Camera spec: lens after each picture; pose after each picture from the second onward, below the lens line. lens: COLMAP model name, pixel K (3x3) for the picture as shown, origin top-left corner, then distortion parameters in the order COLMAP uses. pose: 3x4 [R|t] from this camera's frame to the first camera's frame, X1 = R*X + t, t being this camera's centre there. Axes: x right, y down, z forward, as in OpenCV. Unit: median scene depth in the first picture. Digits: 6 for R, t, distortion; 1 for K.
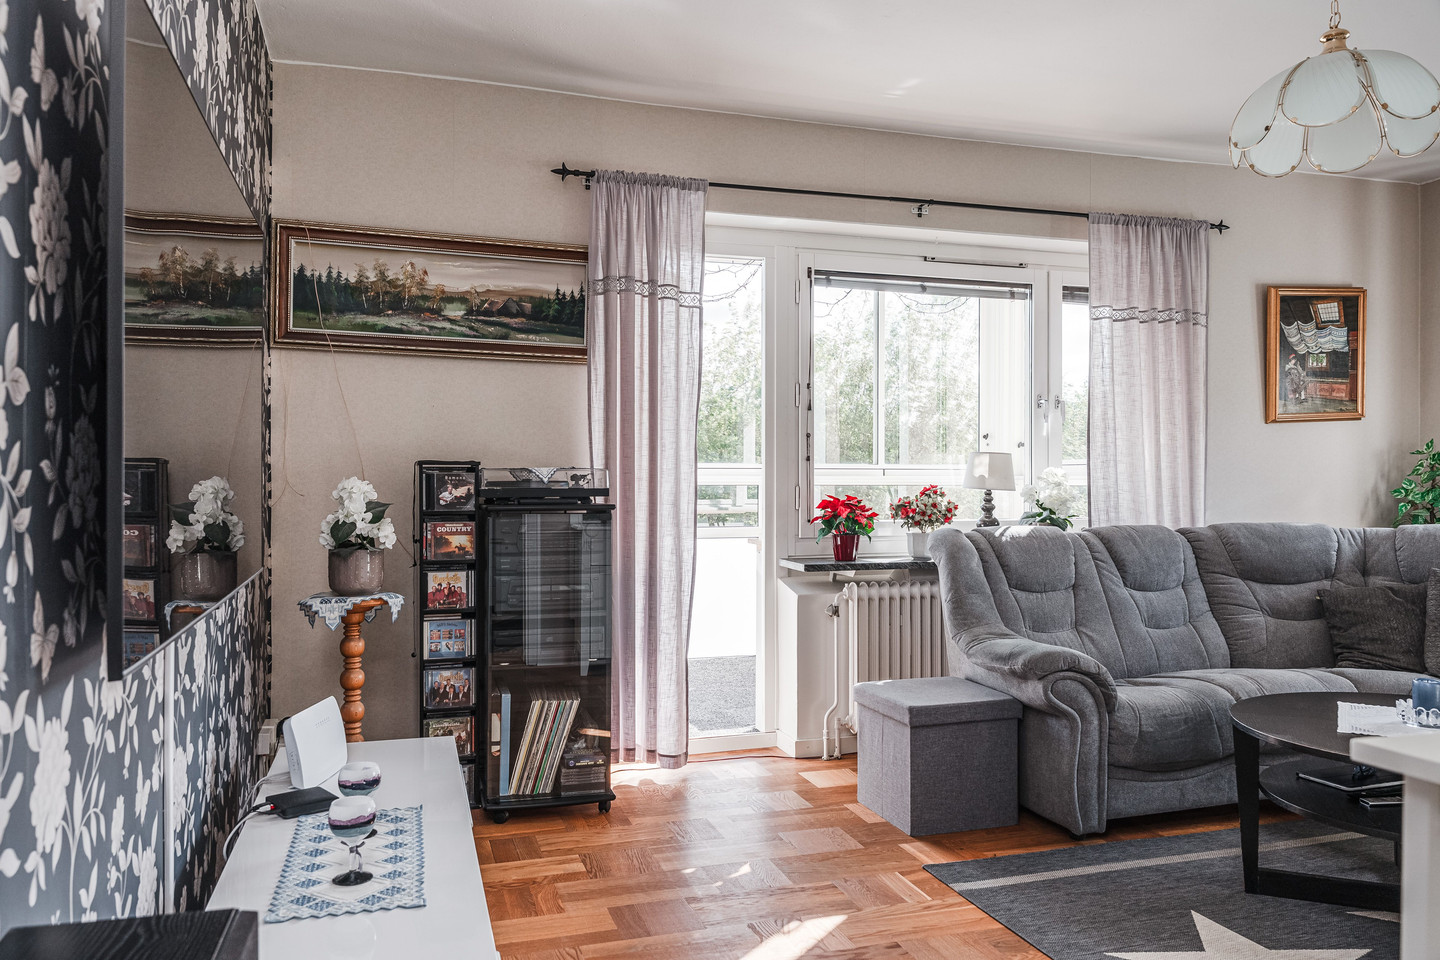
lens RADIAL K [[1091.7, 0, 720.5], [0, 1091.7, 482.5], [0, 0, 1]] dist [0.002960, -0.000207]
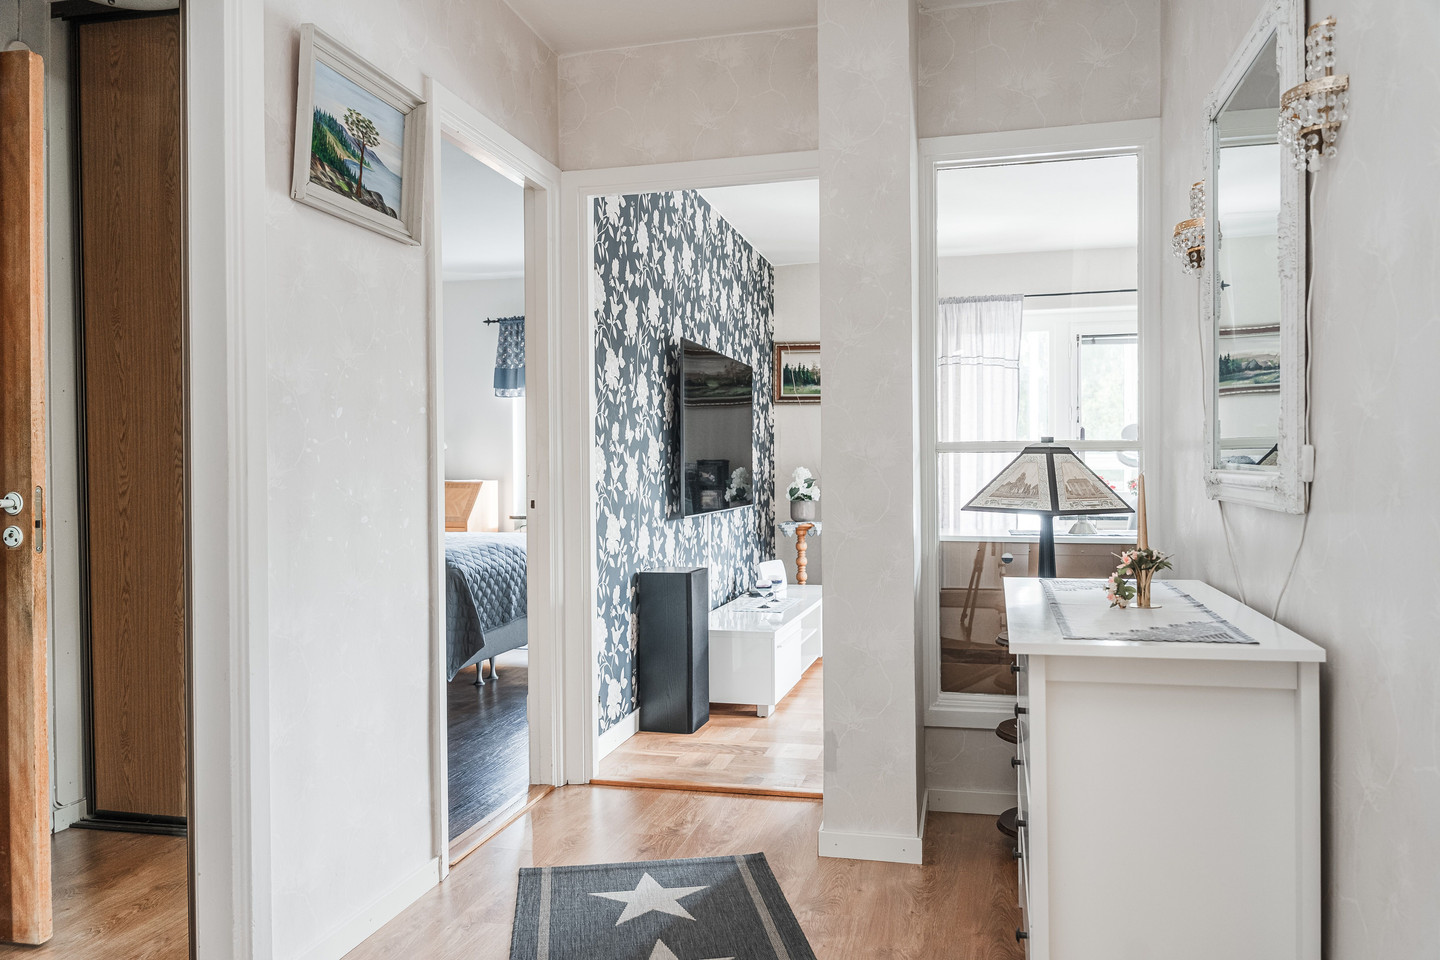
lens RADIAL K [[1032.8, 0, 721.3], [0, 1032.8, 481.9], [0, 0, 1]] dist [-0.000604, -0.000014]
pose [[0.858310, -0.006359, -0.513092, 0.581938], [0.011229, 0.999917, 0.006391, 0.009552], [0.513009, -0.011246, 0.858310, -0.839042]]
